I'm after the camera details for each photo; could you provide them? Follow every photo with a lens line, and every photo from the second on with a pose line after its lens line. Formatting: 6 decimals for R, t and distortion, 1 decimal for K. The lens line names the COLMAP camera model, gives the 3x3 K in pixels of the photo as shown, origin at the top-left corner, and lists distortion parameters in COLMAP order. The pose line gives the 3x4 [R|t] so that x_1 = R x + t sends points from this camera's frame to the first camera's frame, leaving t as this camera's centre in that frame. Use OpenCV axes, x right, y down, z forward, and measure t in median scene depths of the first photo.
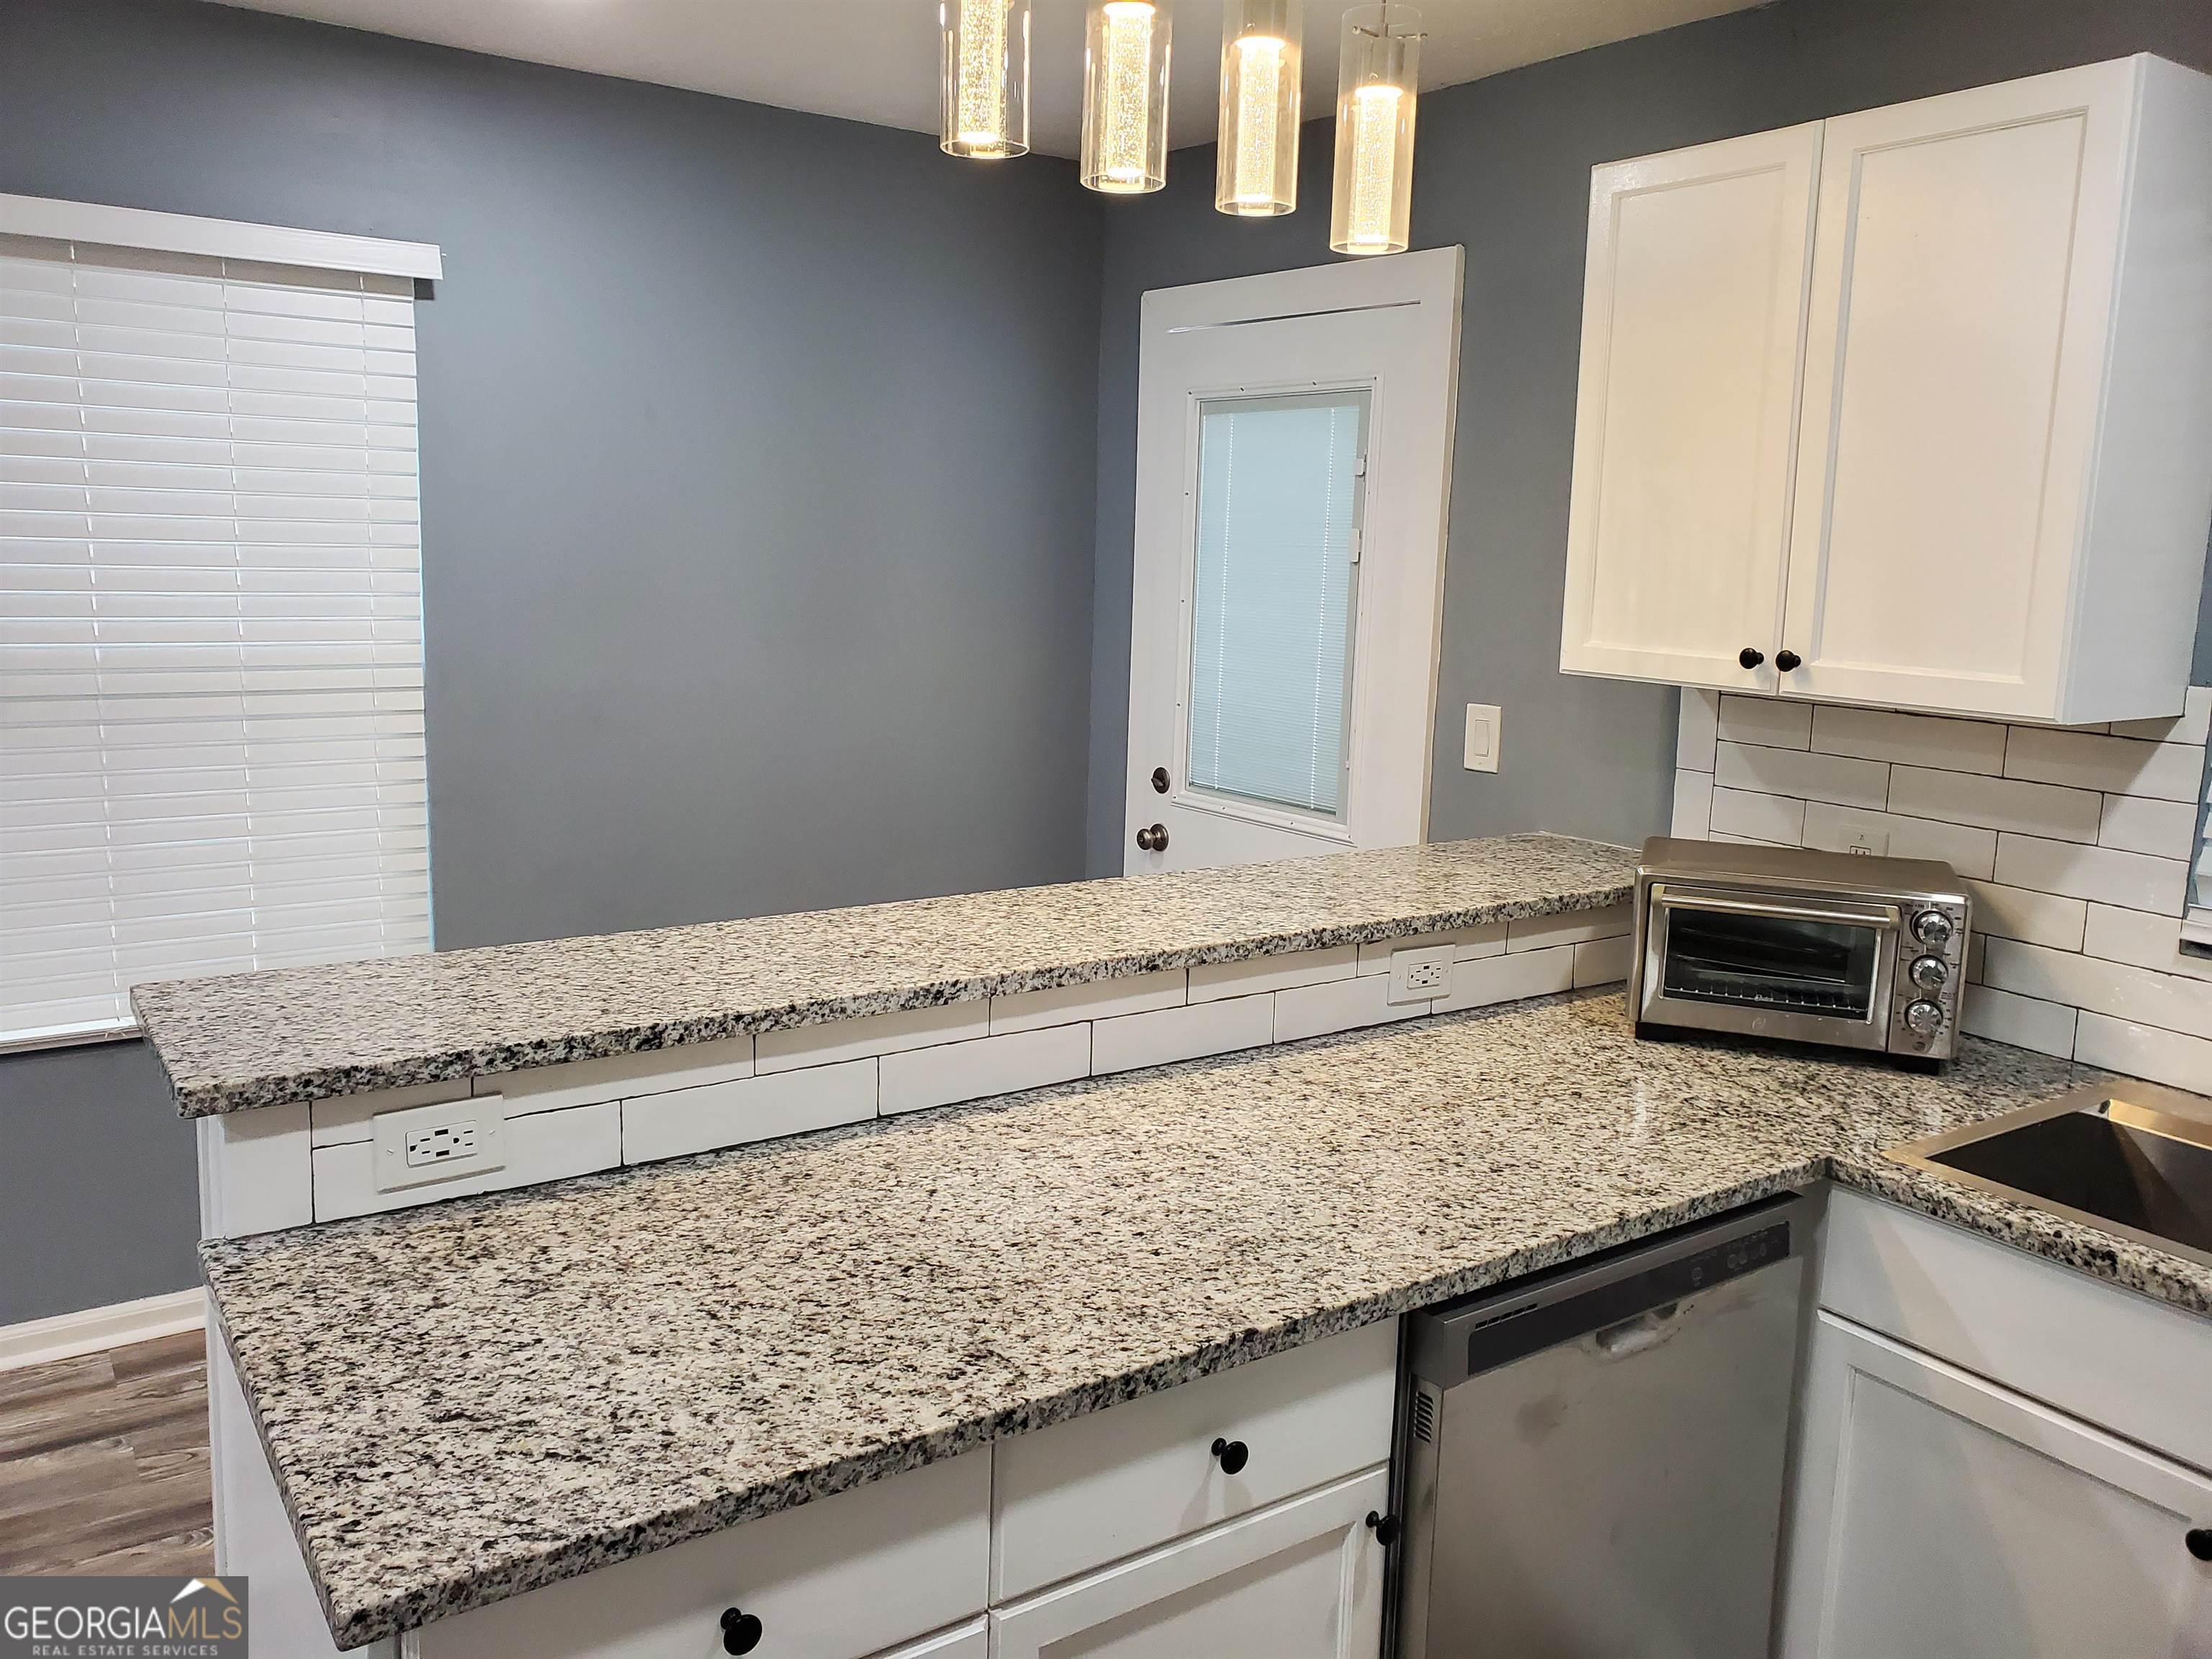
lens RADIAL K [[1706.3, 0, 1106.0], [0, 1706.3, 829.5], [0, 0, 1]] dist [0.120881, -0.129386]
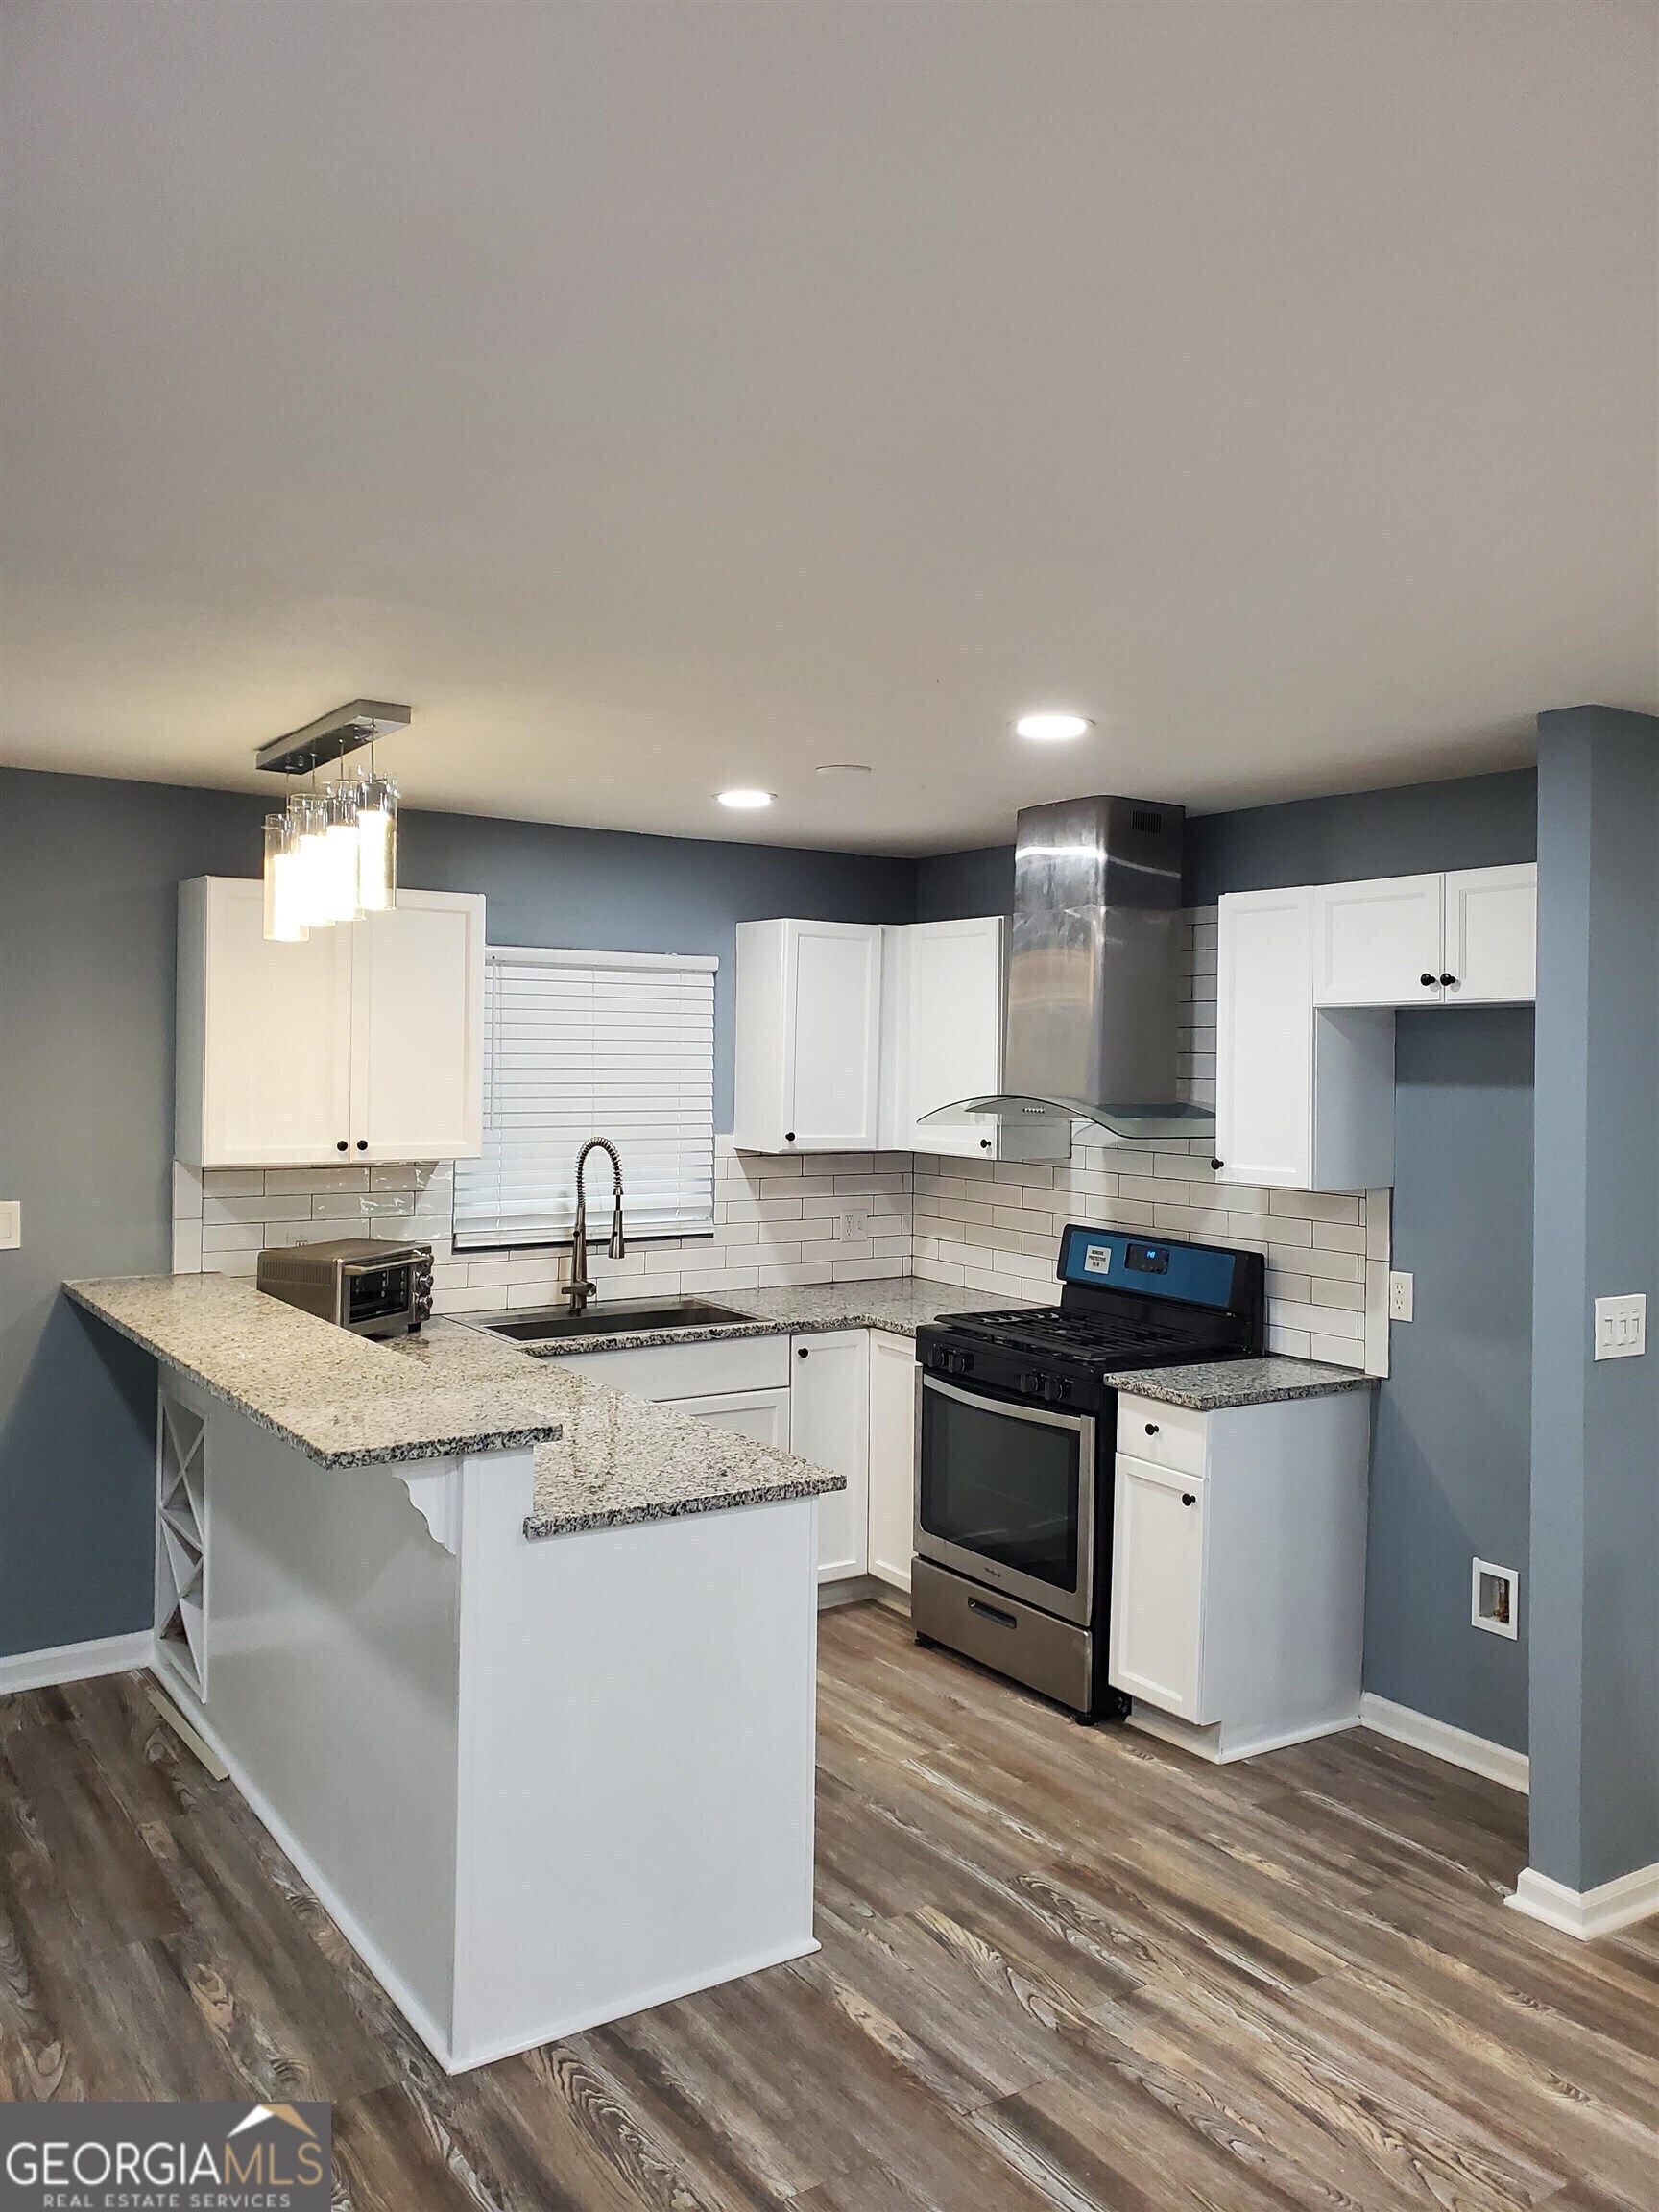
lens RADIAL K [[1706.3, 0, 829.5], [0, 1706.3, 1106.0], [0, 0, 1]] dist [0.120881, -0.129386]
pose [[0.014281, -0.064569, 0.997811, -1.289539], [0.154223, 0.986114, 0.061605, -0.146848], [-0.987933, 0.153006, 0.024041, 0.327987]]
